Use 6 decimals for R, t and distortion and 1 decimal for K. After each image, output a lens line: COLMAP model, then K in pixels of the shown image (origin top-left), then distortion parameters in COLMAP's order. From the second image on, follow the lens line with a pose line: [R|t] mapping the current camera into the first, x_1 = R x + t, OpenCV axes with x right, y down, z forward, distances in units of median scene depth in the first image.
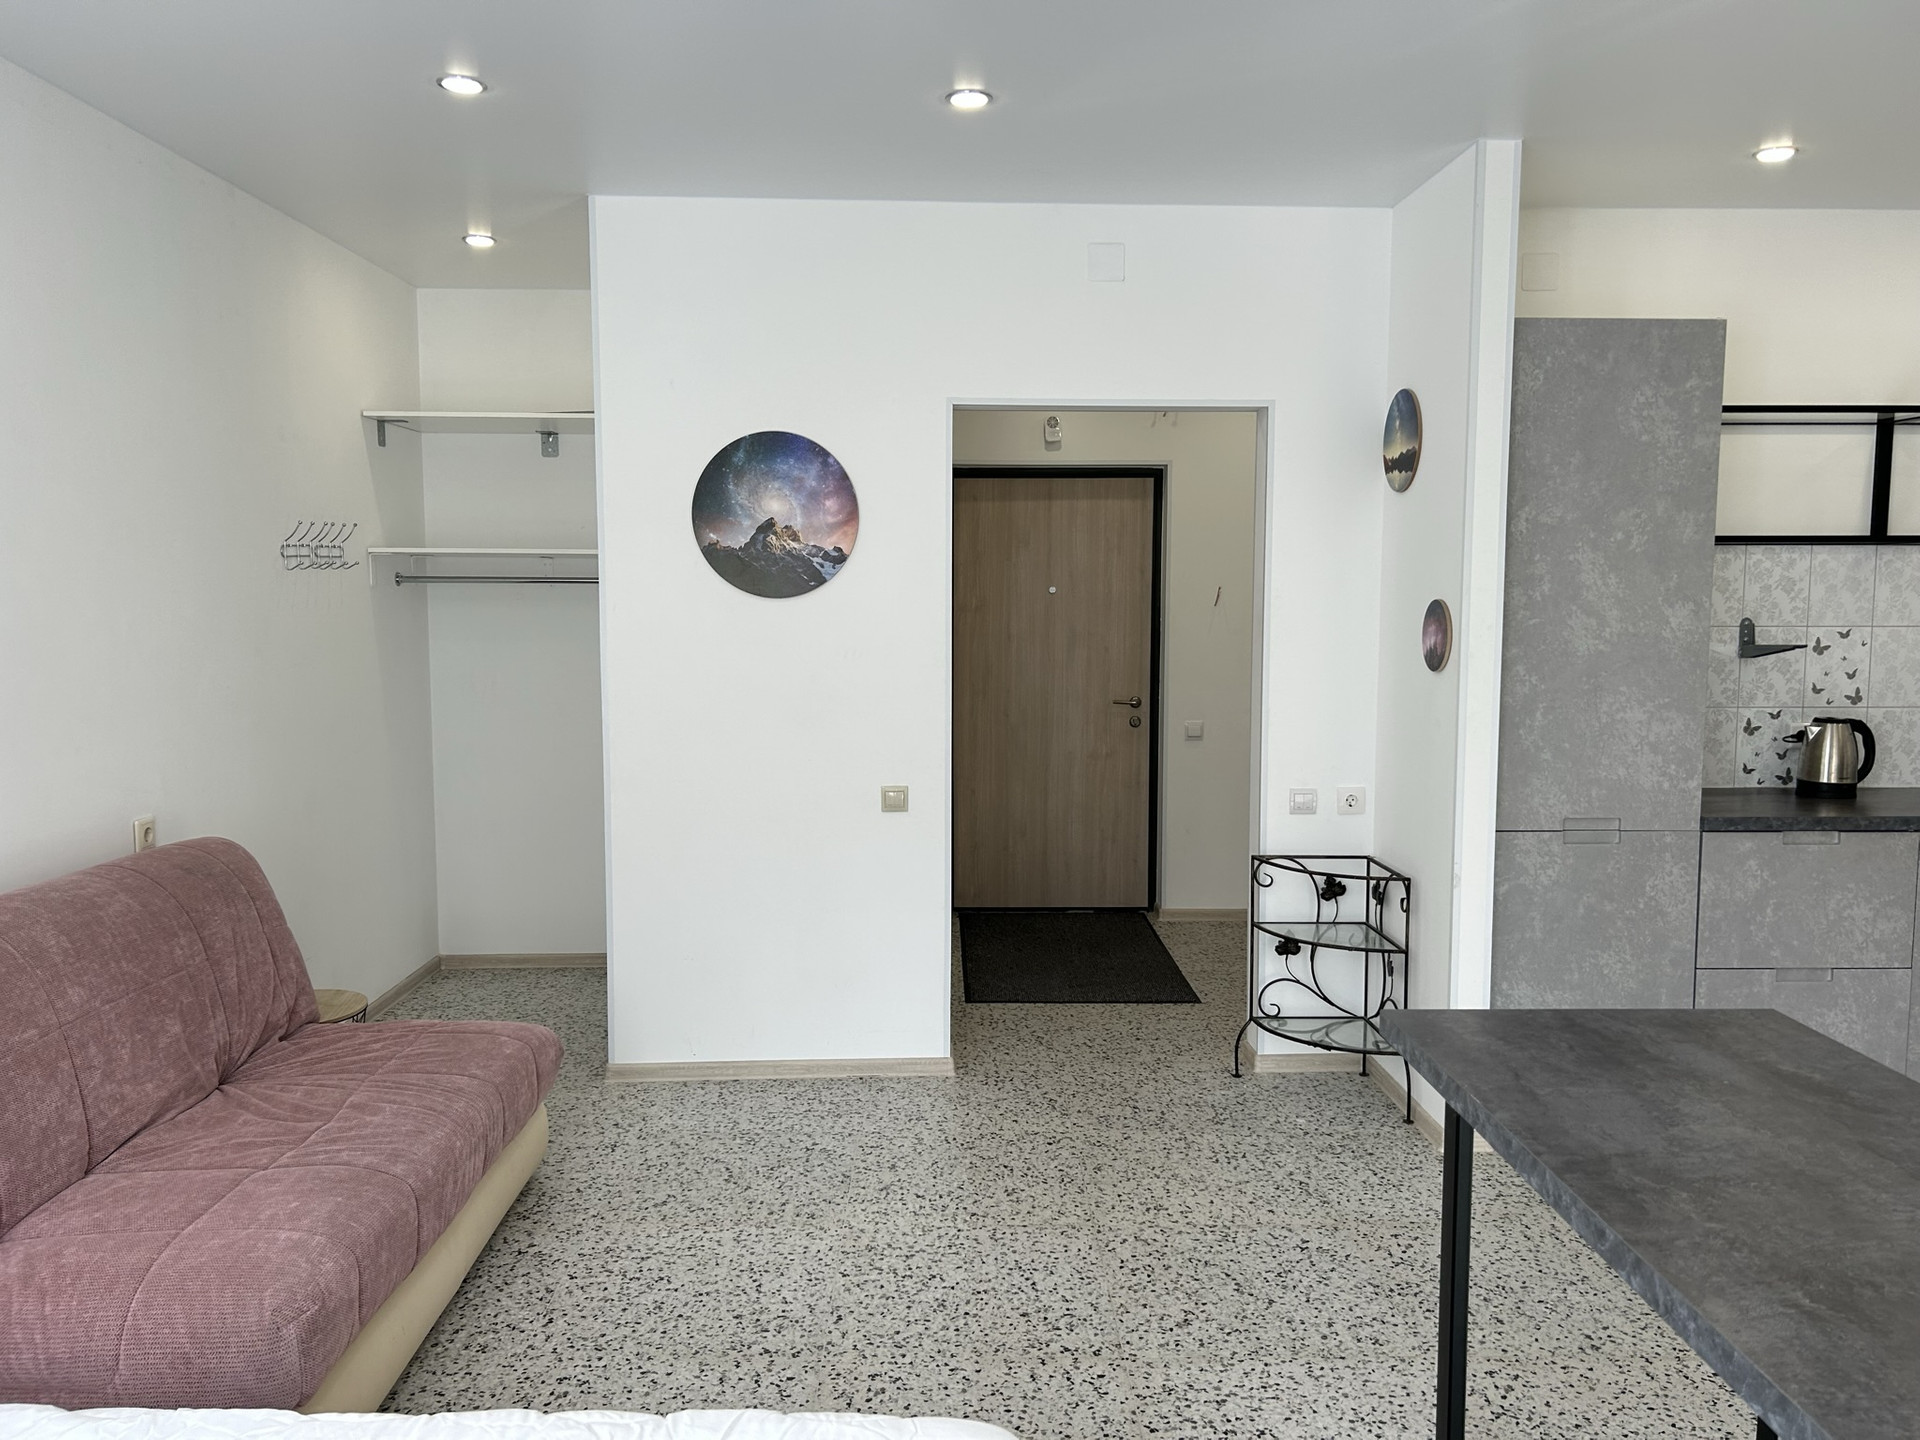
lens RADIAL K [[1452.4, 0, 968.0], [0, 1452.4, 732.5], [0, 0, 1]] dist [0.062375, -0.072751]
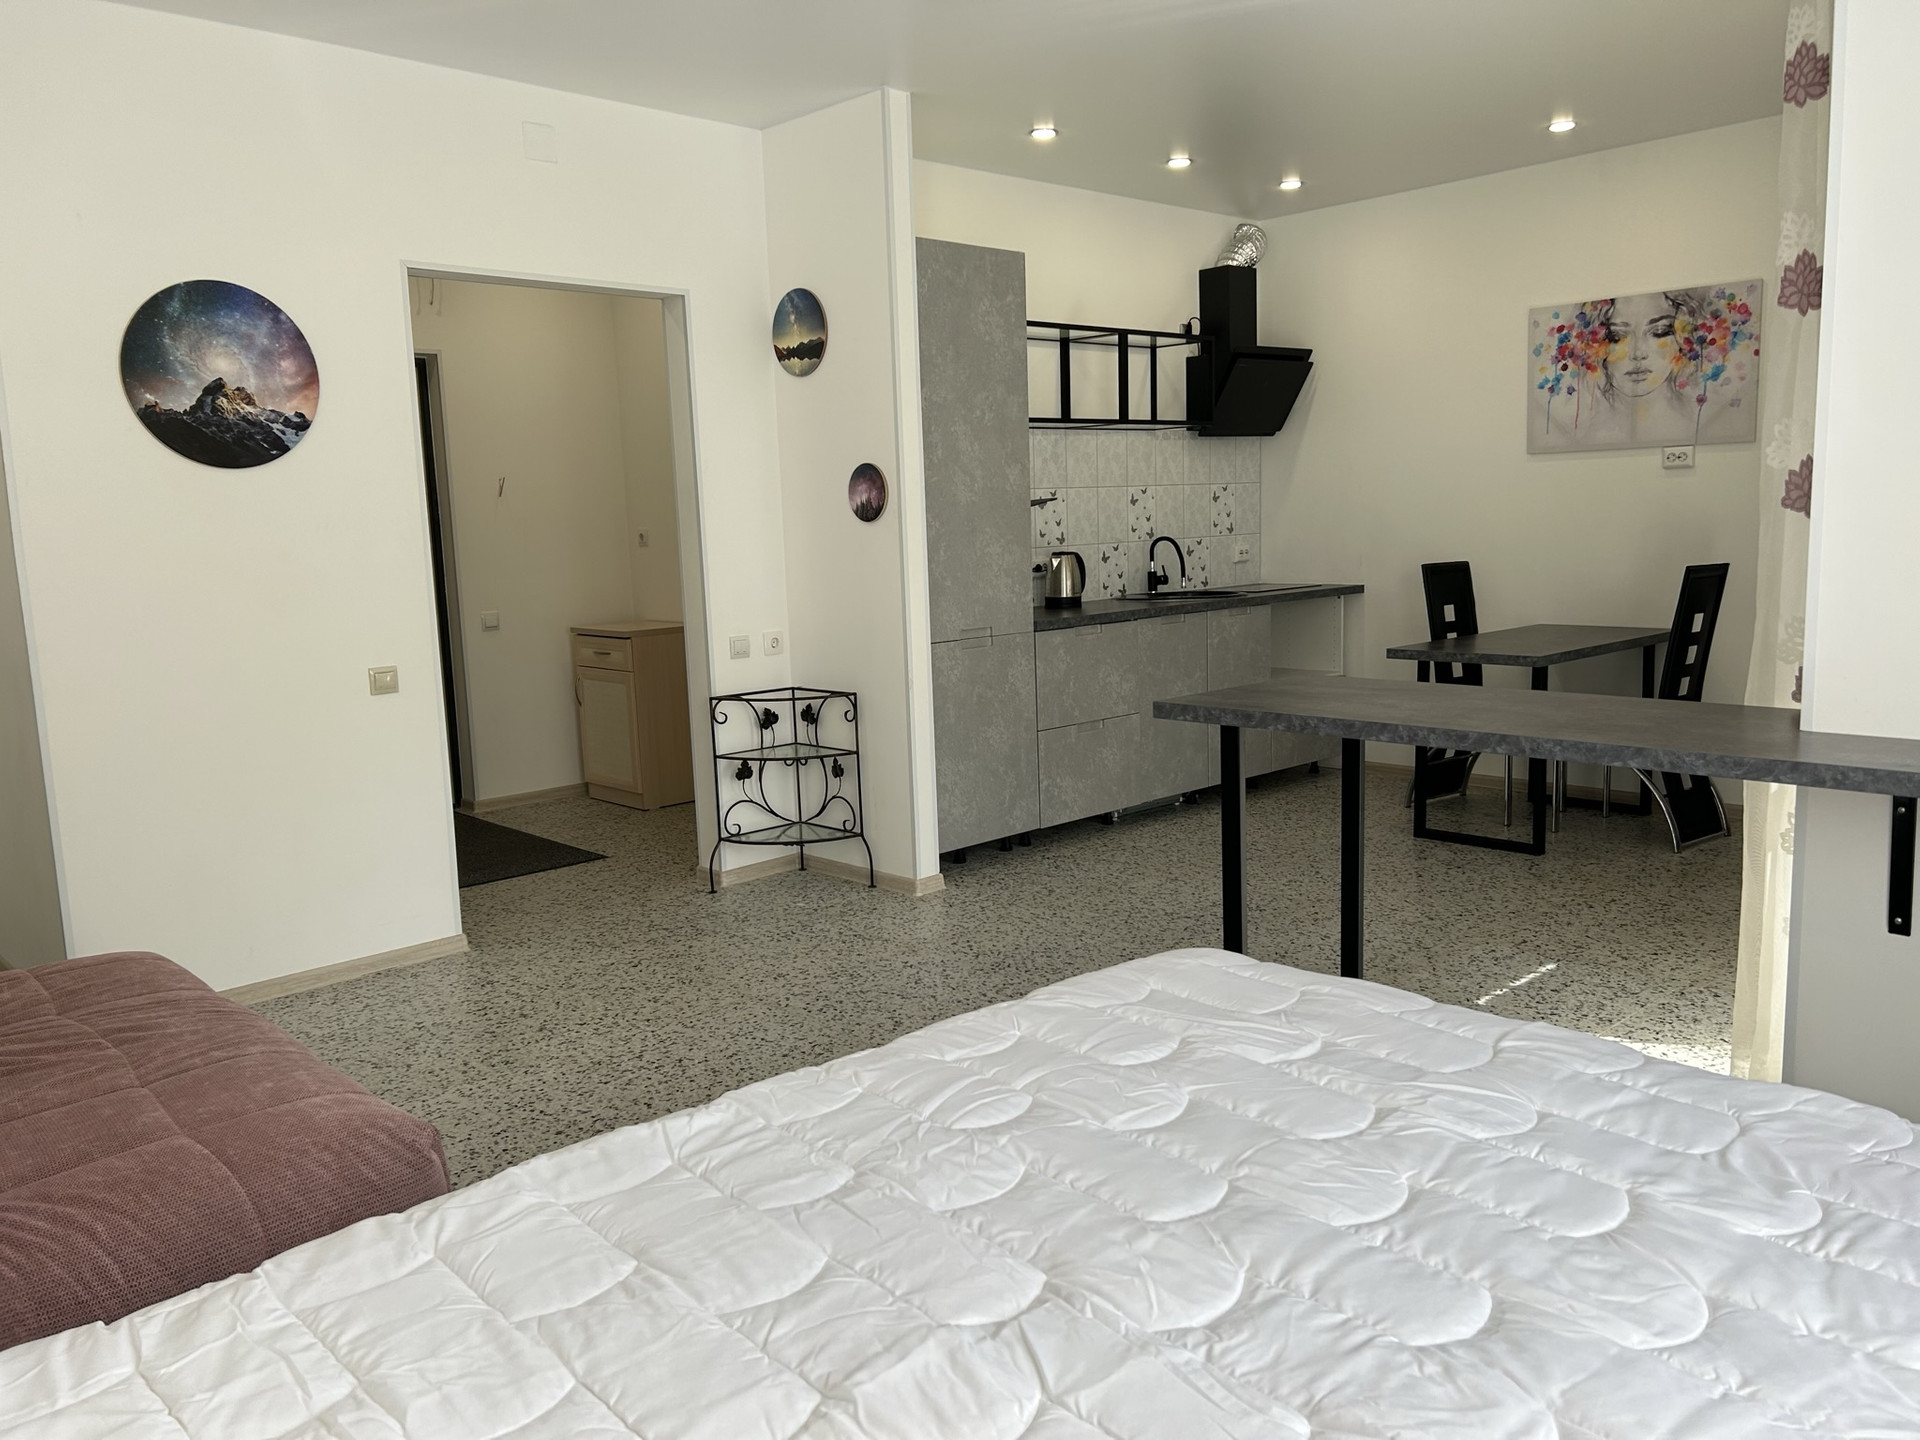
lens RADIAL K [[1442.3, 0, 972.8], [0, 1442.3, 727.2], [0, 0, 1]] dist [0.108237, -0.152862]
pose [[0.743295, -0.124762, 0.657227, -0.411021], [0.099985, 0.992139, 0.075261, 0.044283], [-0.661450, 0.009772, 0.749925, 0.015426]]
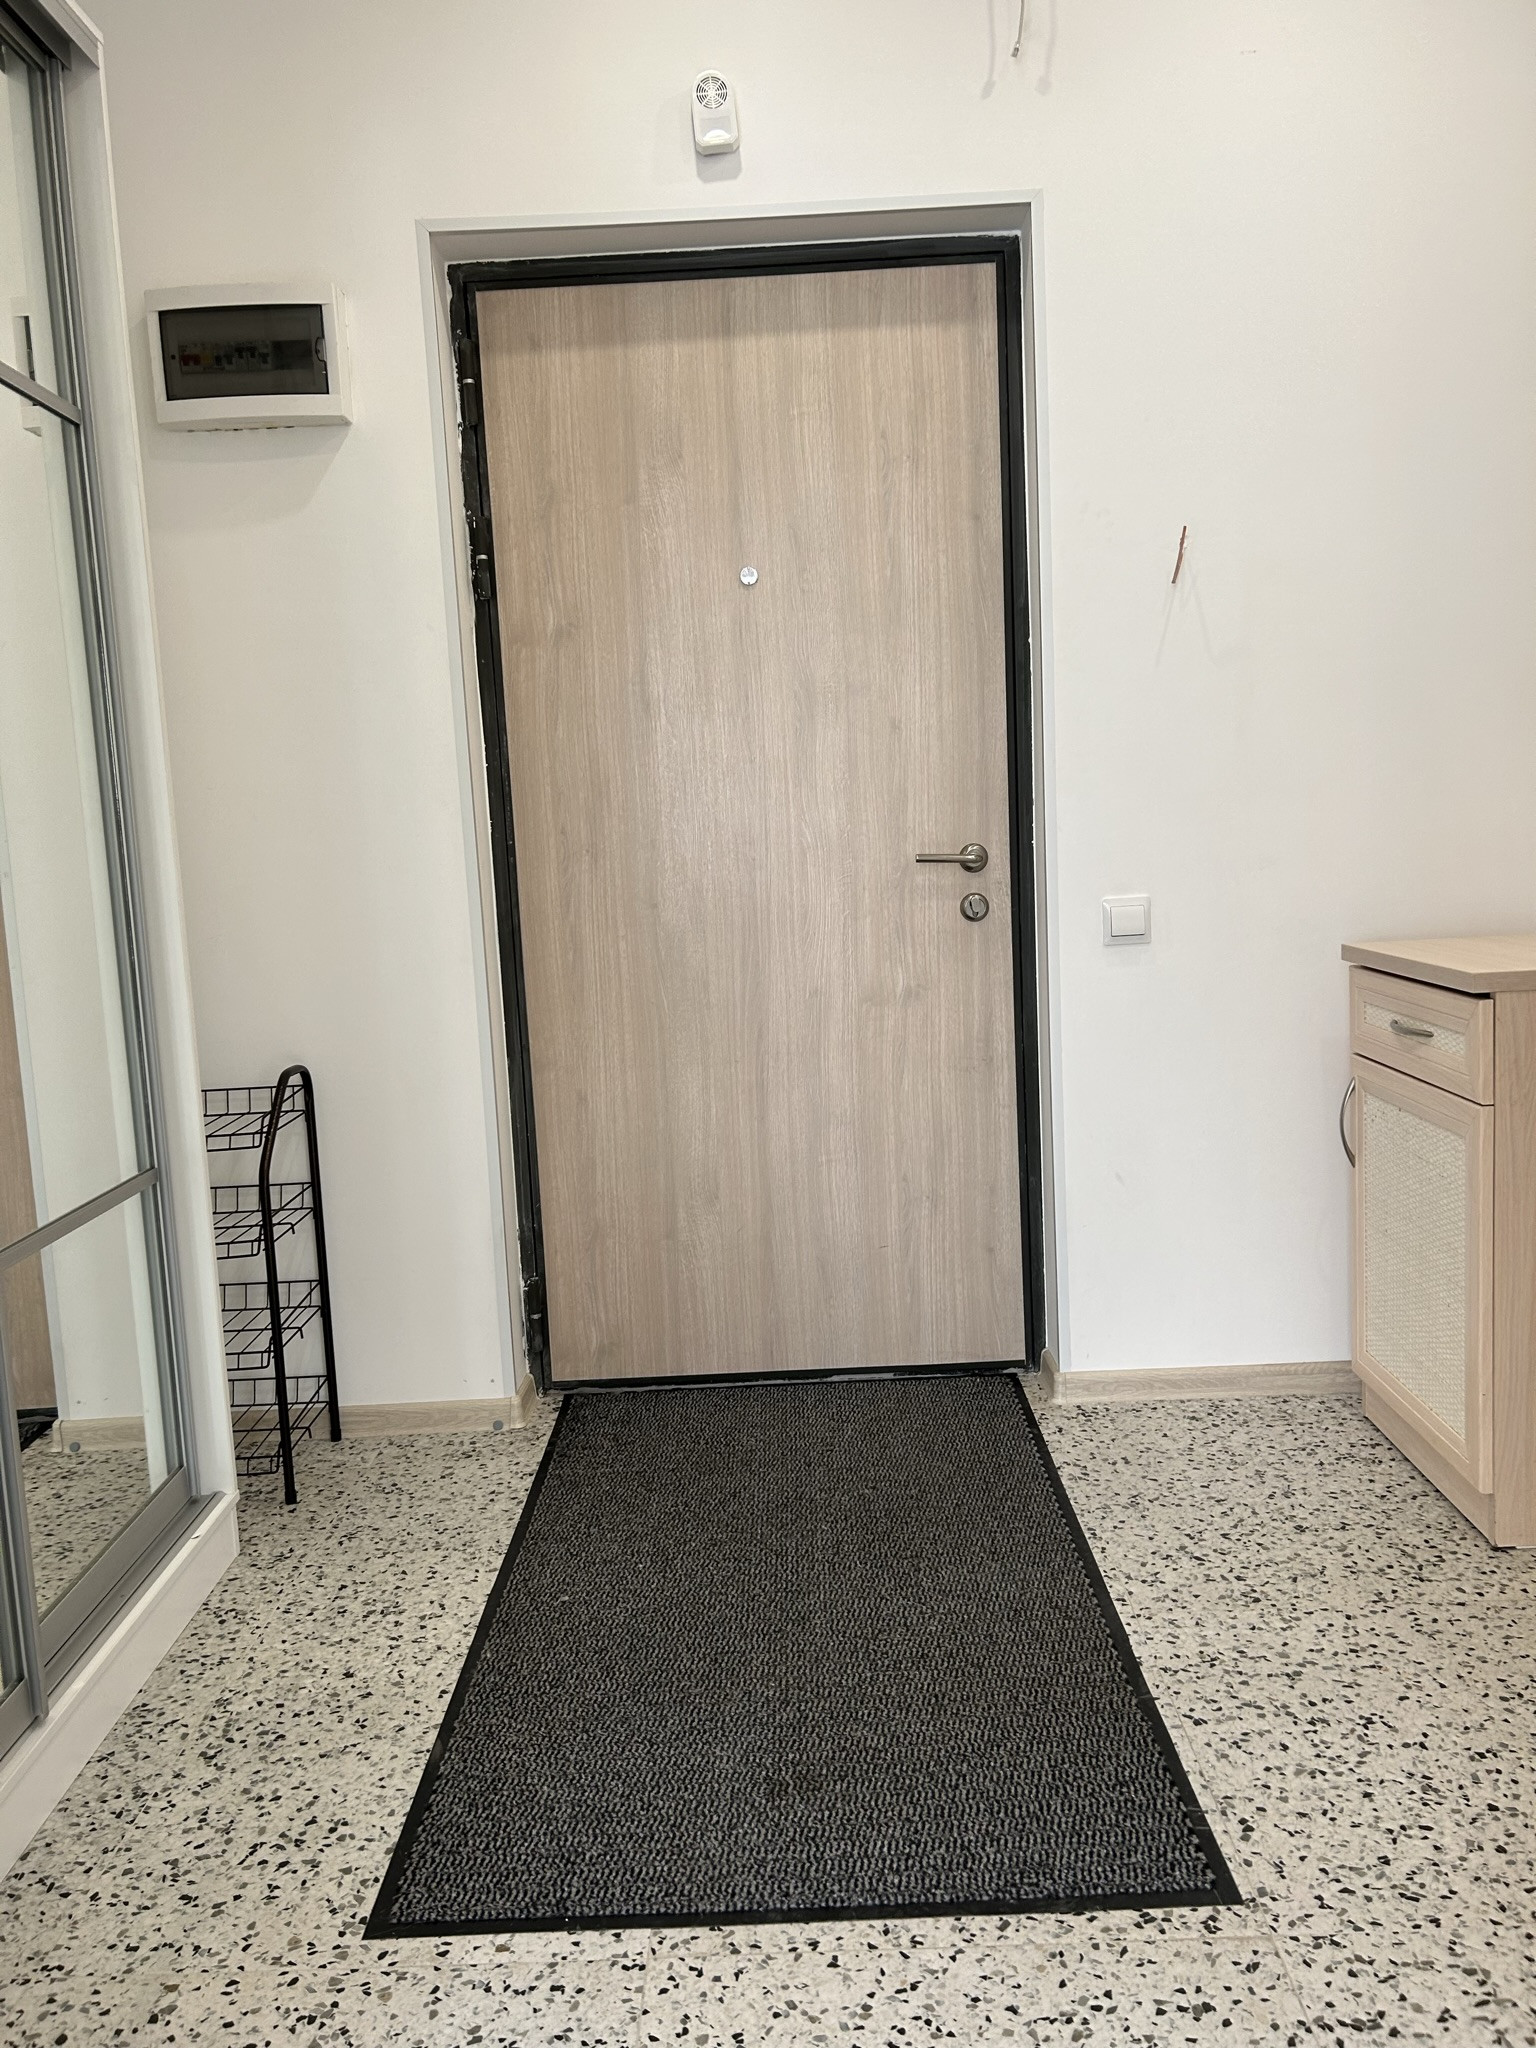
lens RADIAL K [[1542.3, 0, 781.9], [0, 1542.3, 1027.6], [0, 0, 1]] dist [0.056160, -0.062835]
pose [[0.998540, -0.044937, -0.029962, 0.111988], [0.045909, 0.998414, 0.032584, 0.014317], [0.028450, -0.033912, 0.999020, 0.875383]]
